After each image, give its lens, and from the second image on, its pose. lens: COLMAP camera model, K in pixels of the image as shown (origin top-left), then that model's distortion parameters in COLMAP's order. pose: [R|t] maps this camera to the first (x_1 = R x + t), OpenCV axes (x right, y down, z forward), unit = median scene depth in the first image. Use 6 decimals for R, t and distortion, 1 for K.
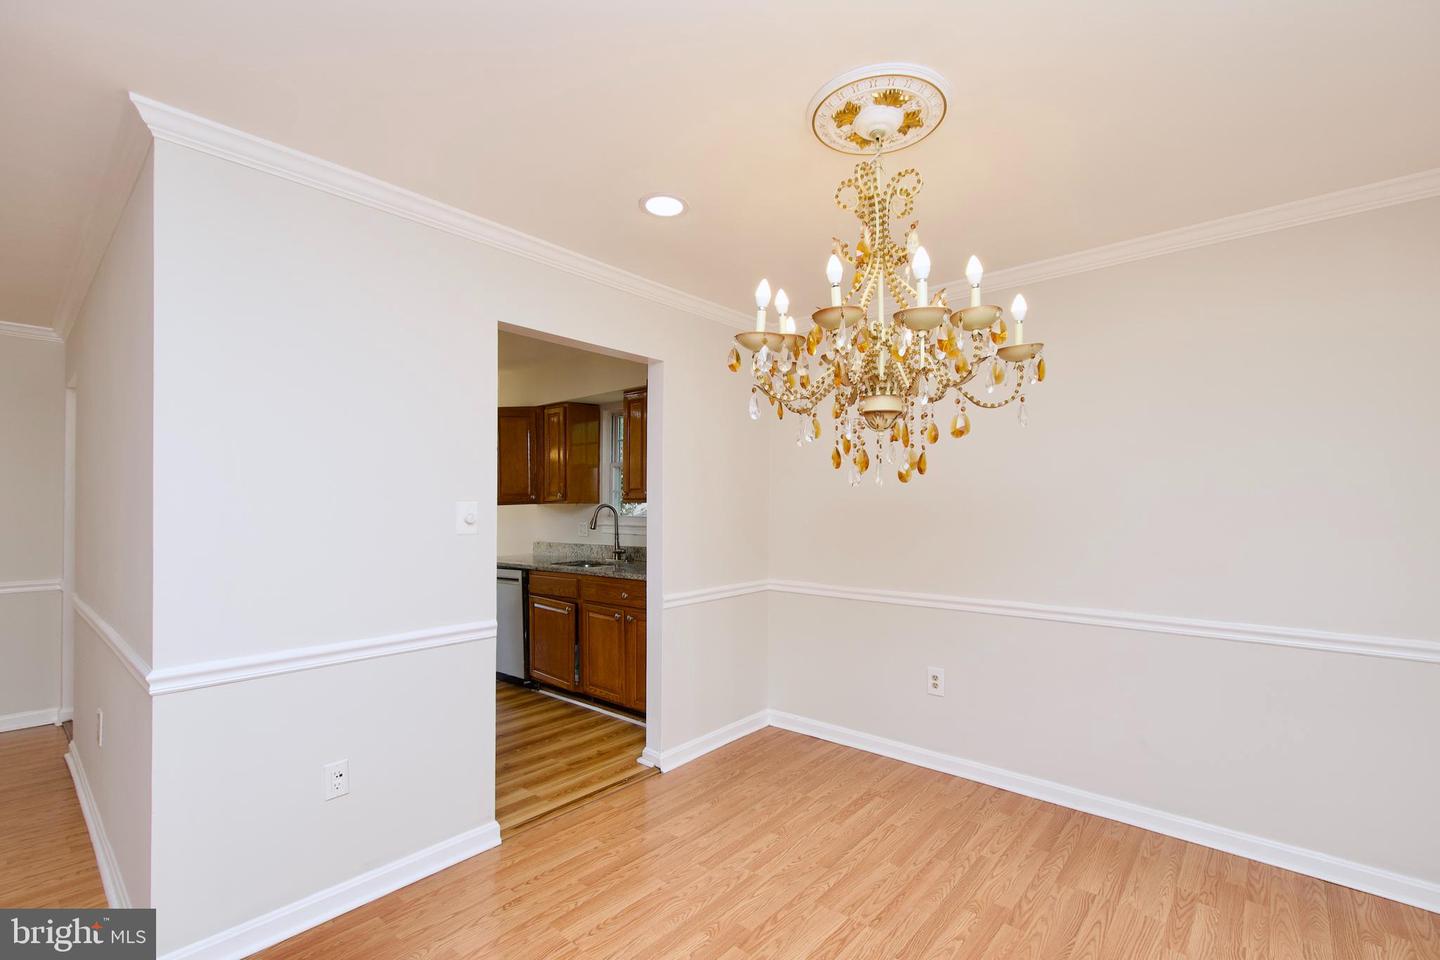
lens RADIAL K [[632.8, 0, 733.5], [0, 632.8, 498.9], [0, 0, 1]] dist [0.000501, -0.001441]
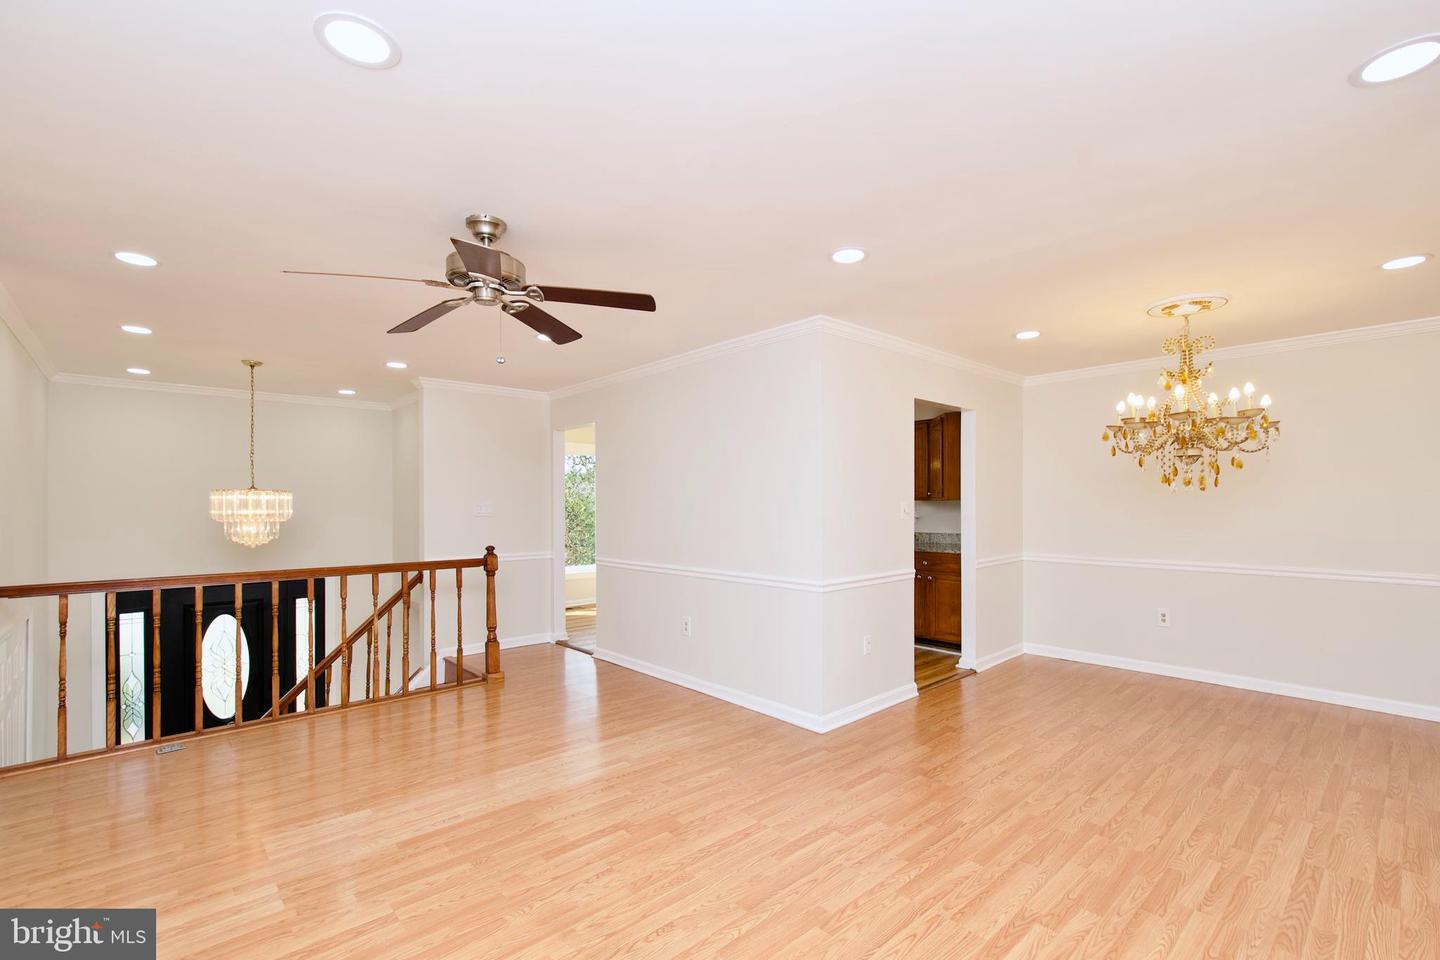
lens RADIAL K [[615.9, 0, 716.1], [0, 615.9, 498.9], [0, 0, 1]] dist [-0.049061, 0.011887]
pose [[0.986787, -0.003914, -0.161974, -0.613275], [0.004805, 0.999975, 0.005112, -0.010178], [0.161950, -0.005823, 0.986782, -0.717053]]
